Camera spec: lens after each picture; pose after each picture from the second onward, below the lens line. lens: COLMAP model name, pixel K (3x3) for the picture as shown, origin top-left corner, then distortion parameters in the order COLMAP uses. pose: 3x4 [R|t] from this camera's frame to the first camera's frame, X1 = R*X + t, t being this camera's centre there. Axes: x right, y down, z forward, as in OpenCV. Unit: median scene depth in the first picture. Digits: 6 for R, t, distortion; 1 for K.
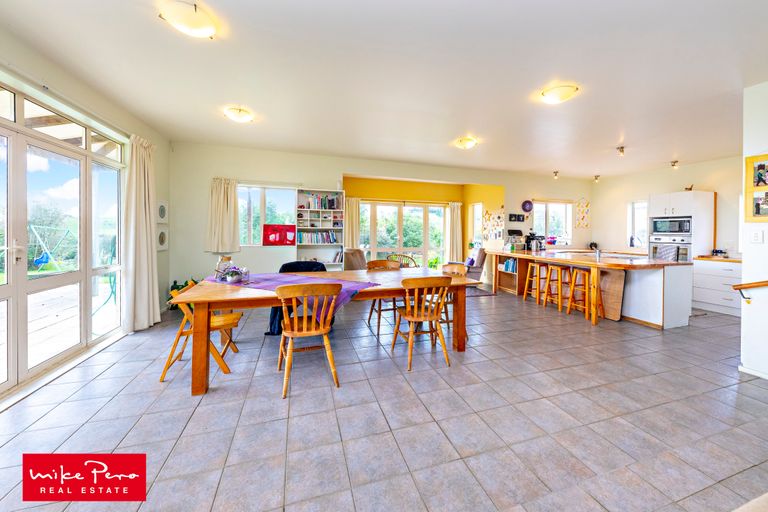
lens RADIAL K [[263.3, 0, 392.4], [0, 263.3, 232.4], [0, 0, 1]] dist [0.001647, 0.000135]
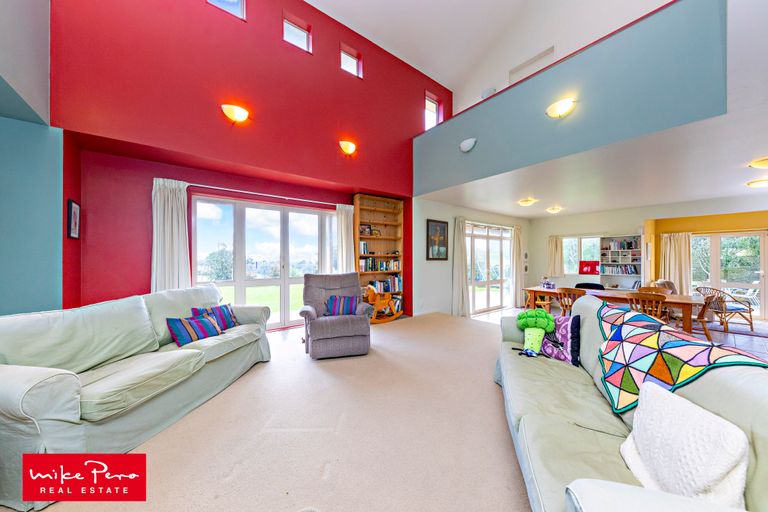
lens RADIAL K [[263.3, 0, 389.2], [0, 263.3, 258.9], [0, 0, 1]] dist [0.001647, 0.000135]
pose [[0.325917, -0.016603, -0.945253, 0.643631], [0.001730, 0.999855, -0.016965, -0.018123], [0.945397, 0.003894, 0.325898, -0.610666]]
